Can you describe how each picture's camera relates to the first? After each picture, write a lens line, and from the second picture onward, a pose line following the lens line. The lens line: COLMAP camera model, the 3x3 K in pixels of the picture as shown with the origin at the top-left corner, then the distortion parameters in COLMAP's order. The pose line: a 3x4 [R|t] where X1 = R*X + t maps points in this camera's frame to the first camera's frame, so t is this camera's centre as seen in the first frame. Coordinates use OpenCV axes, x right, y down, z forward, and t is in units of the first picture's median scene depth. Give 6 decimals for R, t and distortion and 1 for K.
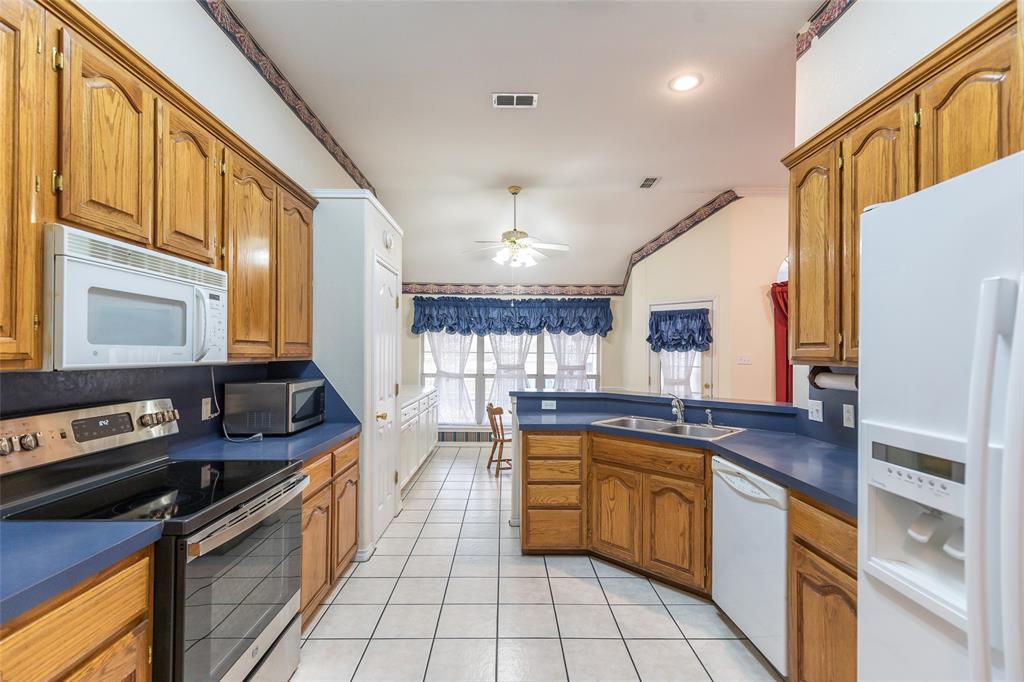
lens RADIAL K [[466.6, 0, 496.3], [0, 466.6, 349.8], [0, 0, 1]] dist [0.009451, -0.001749]
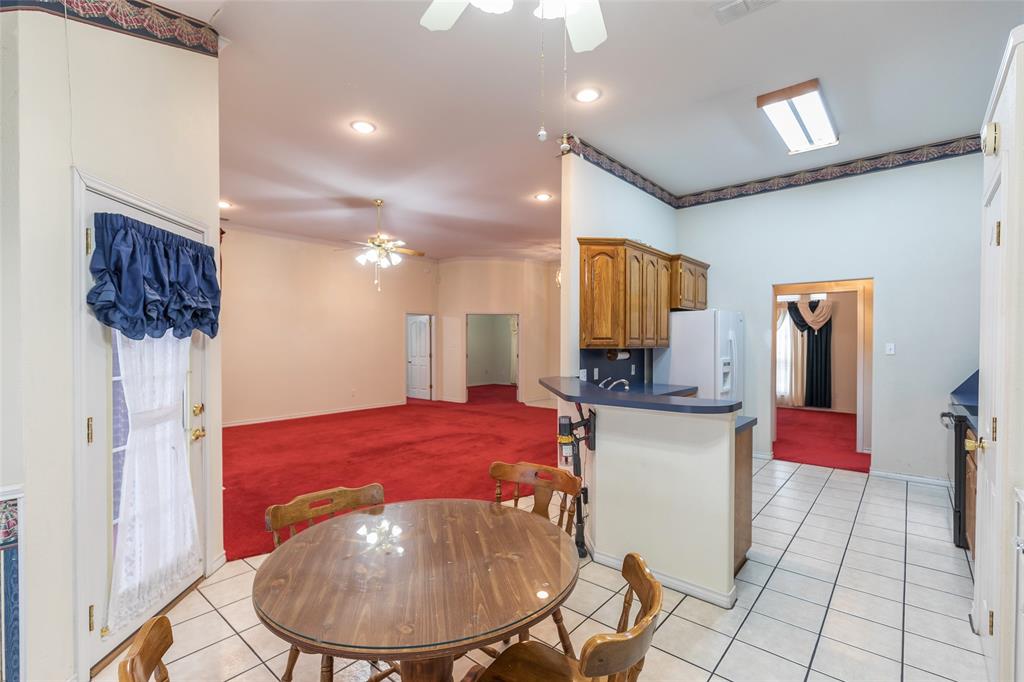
lens RADIAL K [[466.6, 0, 520.7], [0, 466.6, 345.9], [0, 0, 1]] dist [0.009451, -0.001749]
pose [[-0.781535, -0.014048, 0.623703, -0.107057], [-0.009737, 0.999899, 0.010319, 0.002308], [-0.623785, 0.001991, -0.781593, 1.281519]]
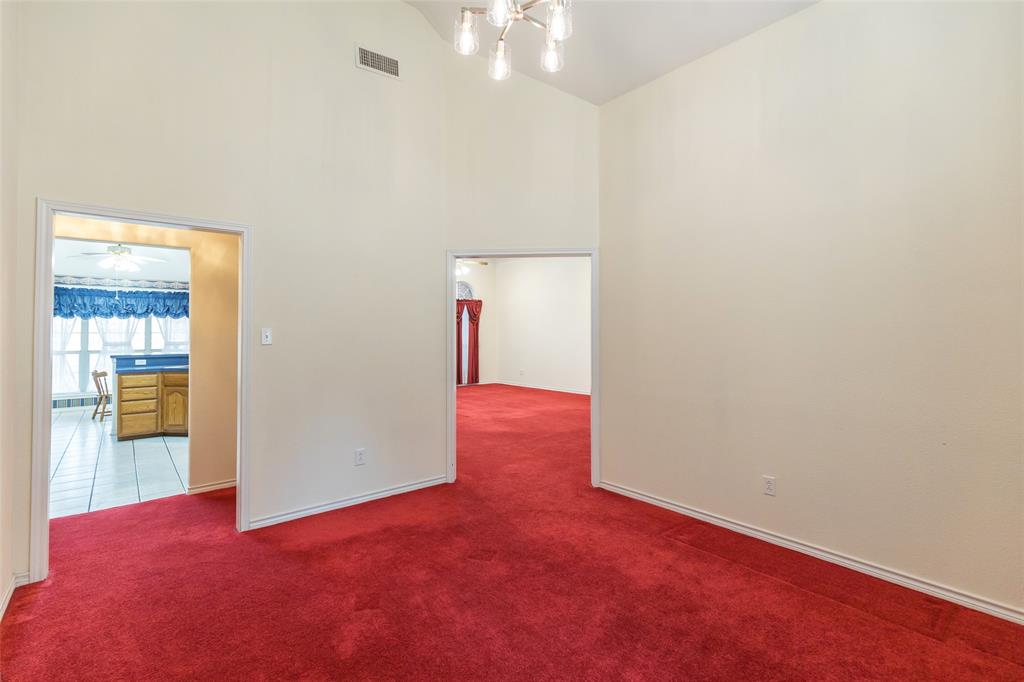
lens RADIAL K [[466.6, 0, 512.3], [0, 466.6, 320.0], [0, 0, 1]] dist [0.009451, -0.001749]
pose [[0.757632, 0.002418, 0.652677, 0.015718], [0.007740, 0.999890, -0.012689, -0.004715], [-0.652636, 0.014665, 0.757530, -0.914620]]
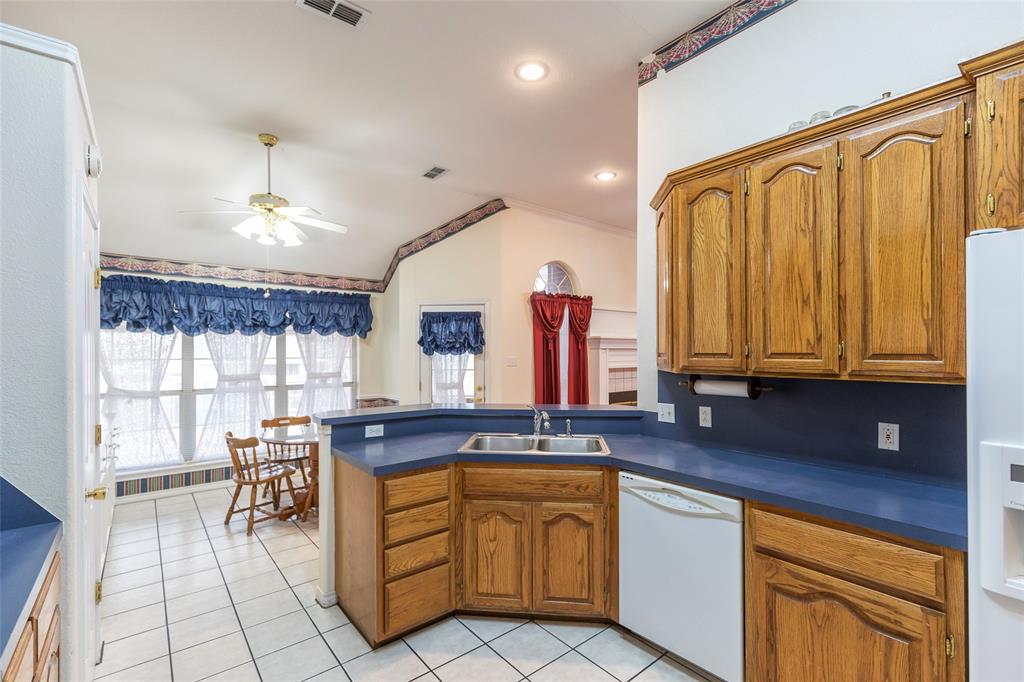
lens RADIAL K [[466.6, 0, 515.0], [0, 466.6, 348.9], [0, 0, 1]] dist [0.009451, -0.001749]
pose [[0.772571, -0.006572, 0.634894, -0.145070], [0.005391, 0.999978, 0.003792, -0.013358], [-0.634905, 0.000493, 0.772590, 0.197764]]
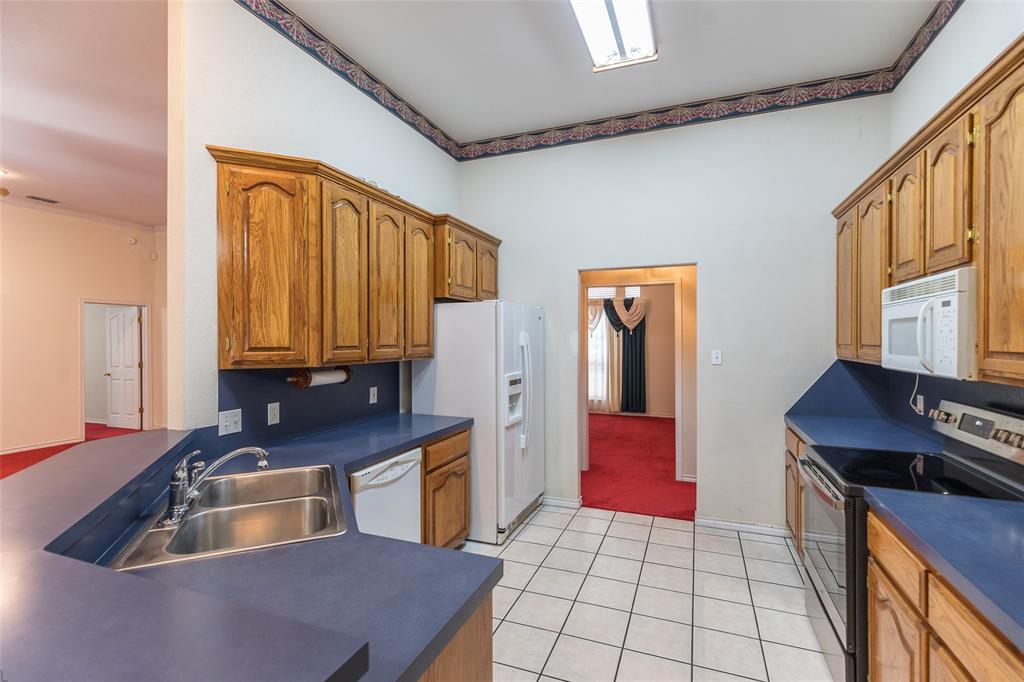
lens RADIAL K [[466.6, 0, 499.1], [0, 466.6, 335.3], [0, 0, 1]] dist [0.009451, -0.001749]
pose [[-0.926443, -0.003341, 0.376420, -0.057105], [-0.007388, 0.999929, -0.009309, -0.014458], [-0.376362, -0.011405, -0.926403, 0.837562]]
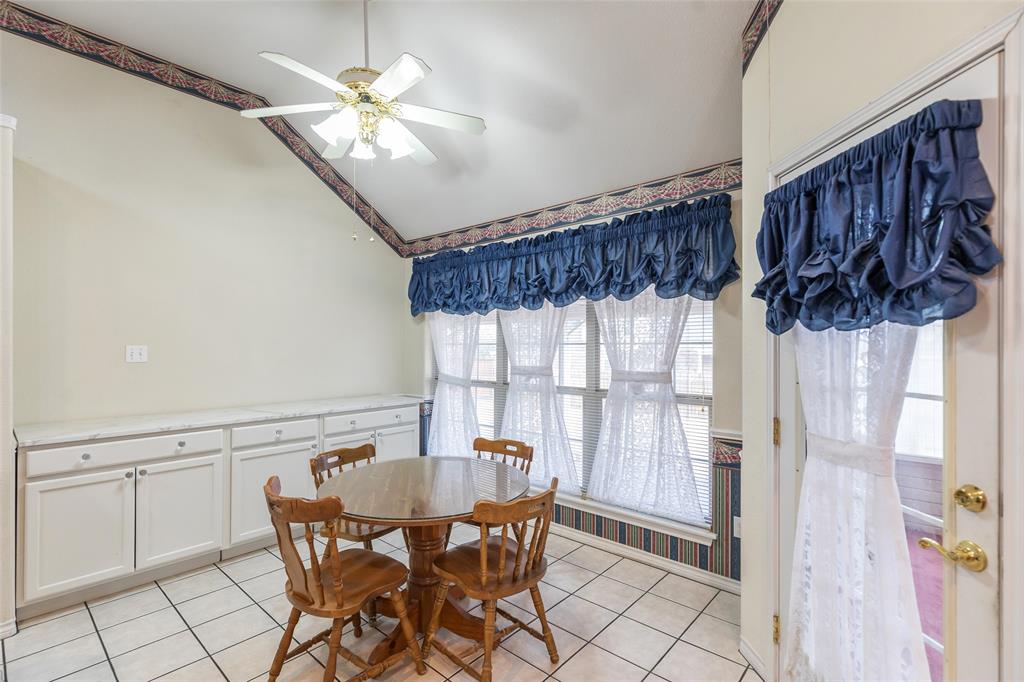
lens RADIAL K [[466.6, 0, 505.7], [0, 466.6, 343.8], [0, 0, 1]] dist [0.009451, -0.001749]
pose [[0.759001, -0.010497, -0.651005, 0.486284], [0.009599, 0.999942, -0.004932, 0.012993], [0.651019, -0.002506, 0.759057, 0.818739]]
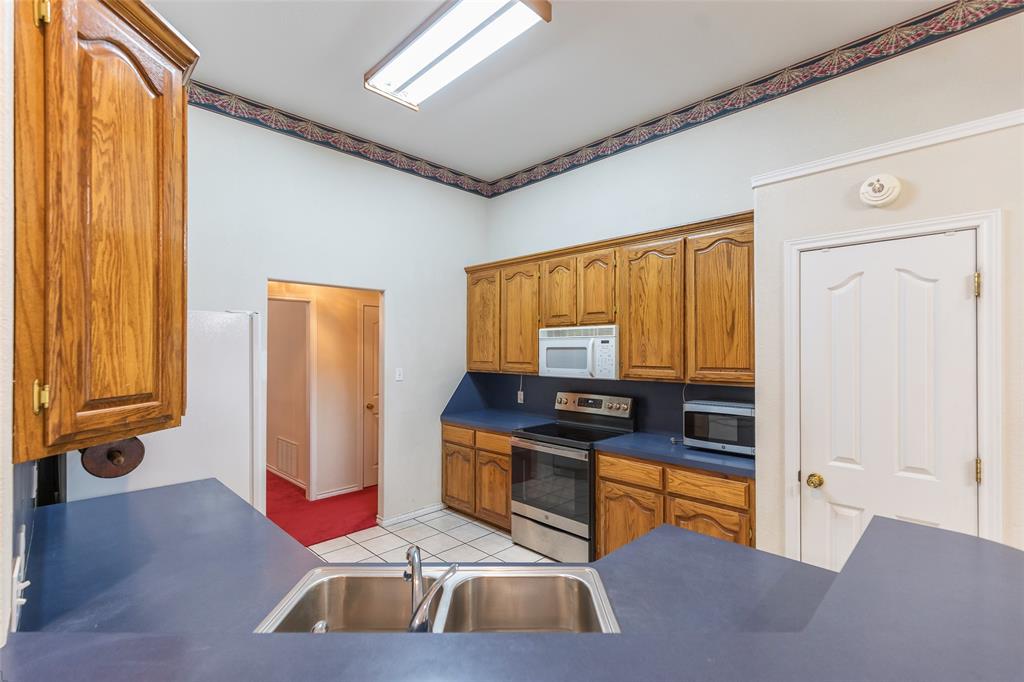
lens RADIAL K [[466.6, 0, 521.2], [0, 466.6, 344.2], [0, 0, 1]] dist [0.009451, -0.001749]
pose [[-0.698801, -0.016590, -0.715123, 0.346272], [-0.000039, 0.999732, -0.023155, -0.024232], [0.715316, -0.016152, -0.698615, 0.781128]]
